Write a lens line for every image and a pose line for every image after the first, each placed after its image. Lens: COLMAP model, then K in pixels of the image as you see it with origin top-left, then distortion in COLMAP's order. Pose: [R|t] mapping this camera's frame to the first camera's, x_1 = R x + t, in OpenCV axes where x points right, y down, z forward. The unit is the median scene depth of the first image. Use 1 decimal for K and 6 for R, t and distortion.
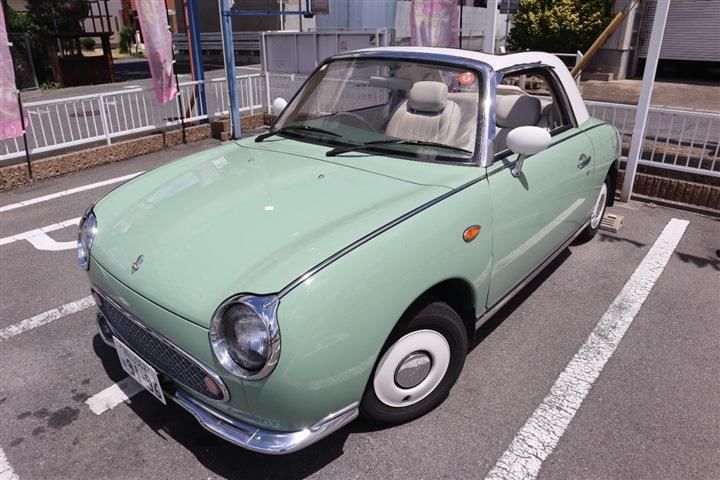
lens RADIAL K [[494.9, 0, 362.1], [0, 494.9, 239.4], [0, 0, 1]] dist [-0.129848, 0.070165]
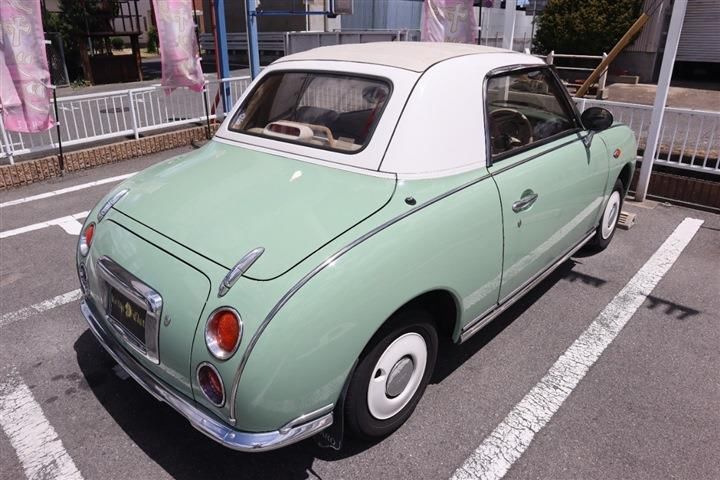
lens RADIAL K [[498.0, 0, 360.7], [0, 498.0, 240.7], [0, 0, 1]] dist [-0.129469, 0.076485]
pose [[0.998677, 0.021684, -0.046625, 0.010118], [-0.021831, 0.999758, -0.002643, 0.015782], [0.046556, 0.003657, 0.998909, -0.027554]]
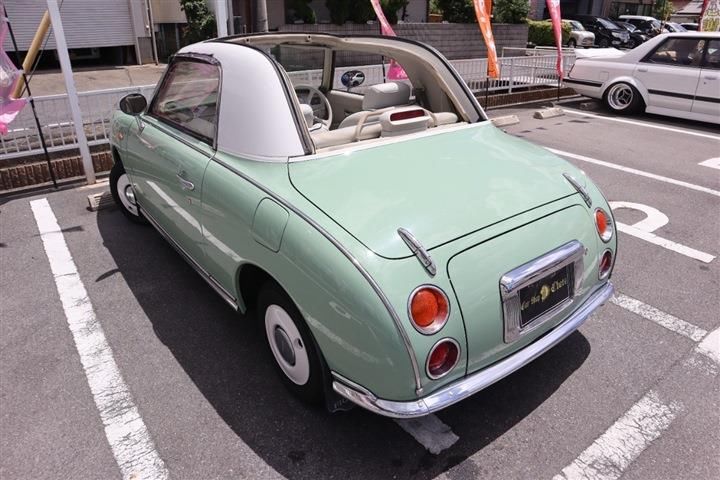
lens RADIAL K [[494.9, 0, 362.1], [0, 494.9, 239.4], [0, 0, 1]] dist [-0.129848, 0.070165]
pose [[0.222779, -0.402909, 0.887713, -0.453122], [0.387210, 0.872258, 0.298721, -0.110699], [-0.894672, 0.277183, 0.350331, 0.263671]]
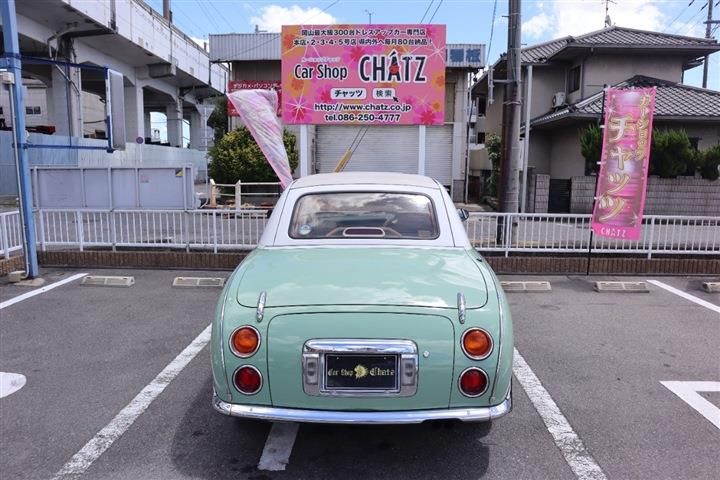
lens RADIAL K [[494.9, 0, 362.1], [0, 494.9, 239.4], [0, 0, 1]] dist [-0.129848, 0.070165]
pose [[0.785104, -0.079094, 0.614293, -0.385678], [0.235117, 0.955631, -0.177450, 0.031850], [-0.573002, 0.283748, 0.768867, -0.054511]]
